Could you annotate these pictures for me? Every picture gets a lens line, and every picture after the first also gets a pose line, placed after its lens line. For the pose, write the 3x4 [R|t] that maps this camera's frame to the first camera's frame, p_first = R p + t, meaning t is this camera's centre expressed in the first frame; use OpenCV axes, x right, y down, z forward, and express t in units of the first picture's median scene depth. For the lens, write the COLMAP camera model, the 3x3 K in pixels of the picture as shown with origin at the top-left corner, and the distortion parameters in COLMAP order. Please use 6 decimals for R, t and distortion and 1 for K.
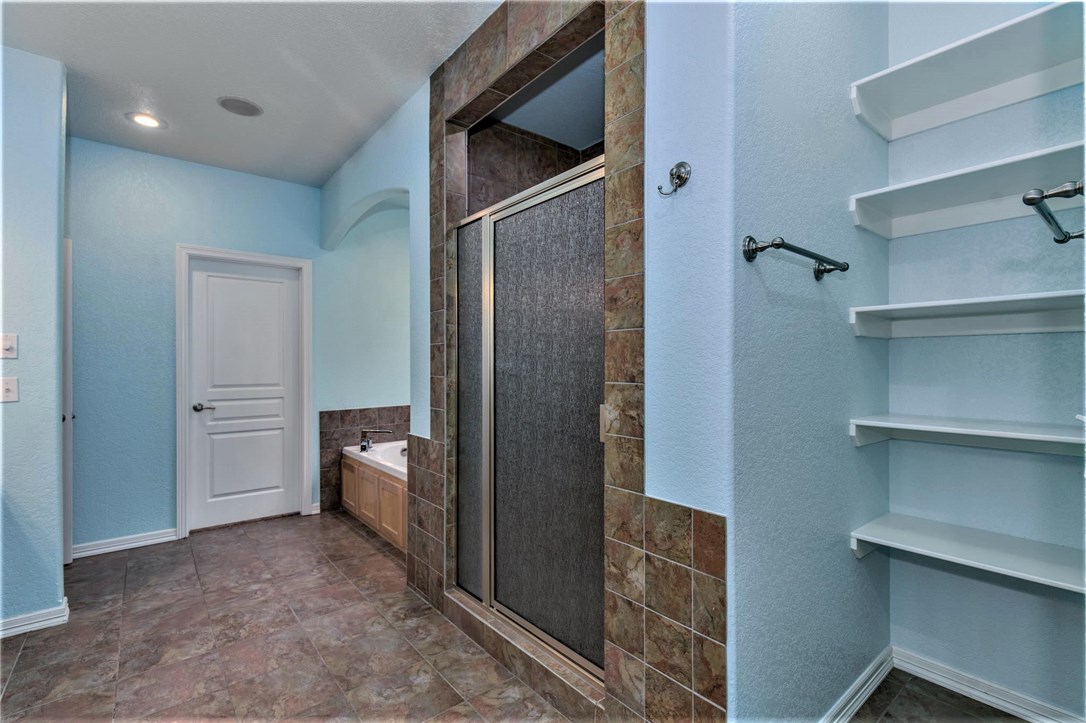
lens RADIAL K [[493.0, 0, 543.4], [0, 493.0, 357.1], [0, 0, 1]] dist [0.003802, -0.000094]
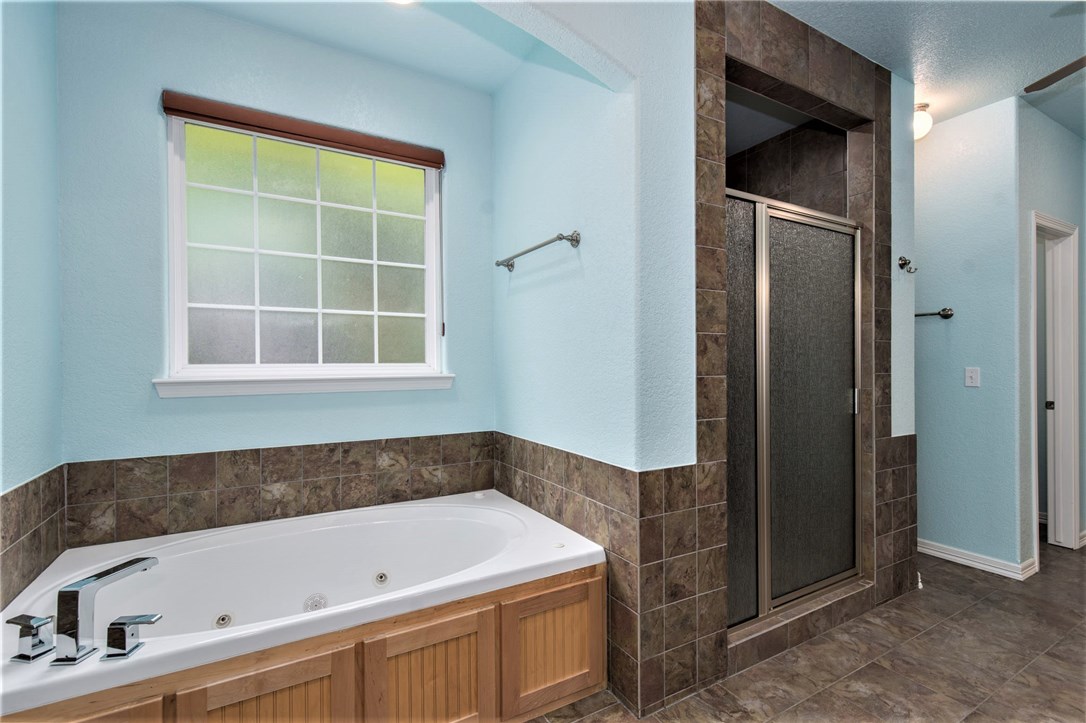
lens RADIAL K [[497.0, 0, 543.0], [0, 497.0, 361.5], [0, 0, 1]] dist [0.001275, 0.000146]
pose [[0.159069, 0.009314, 0.987223, -1.164843], [-0.012045, 0.999899, -0.007493, 0.028587], [-0.987194, -0.010700, 0.159165, 1.306621]]
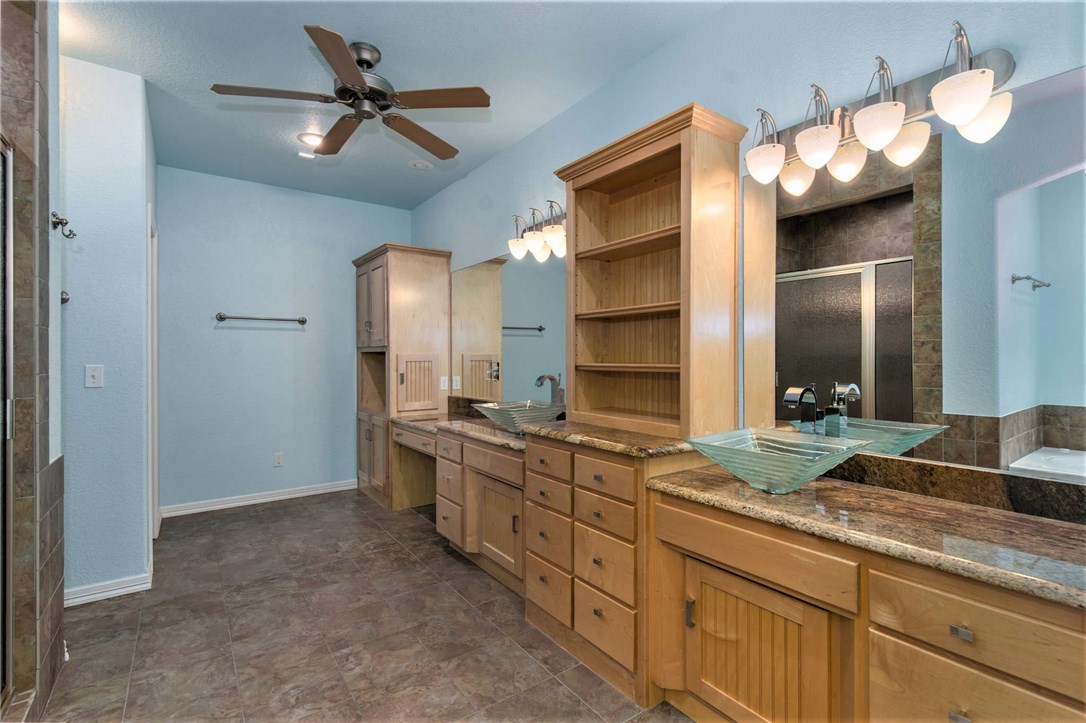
lens RADIAL K [[493.0, 0, 543.4], [0, 493.0, 357.1], [0, 0, 1]] dist [0.003802, -0.000094]
pose [[-0.999147, 0.002608, 0.041201, -0.737071], [0.001730, 0.999771, -0.021343, 0.028238], [-0.041248, -0.021253, -0.998923, 1.463003]]
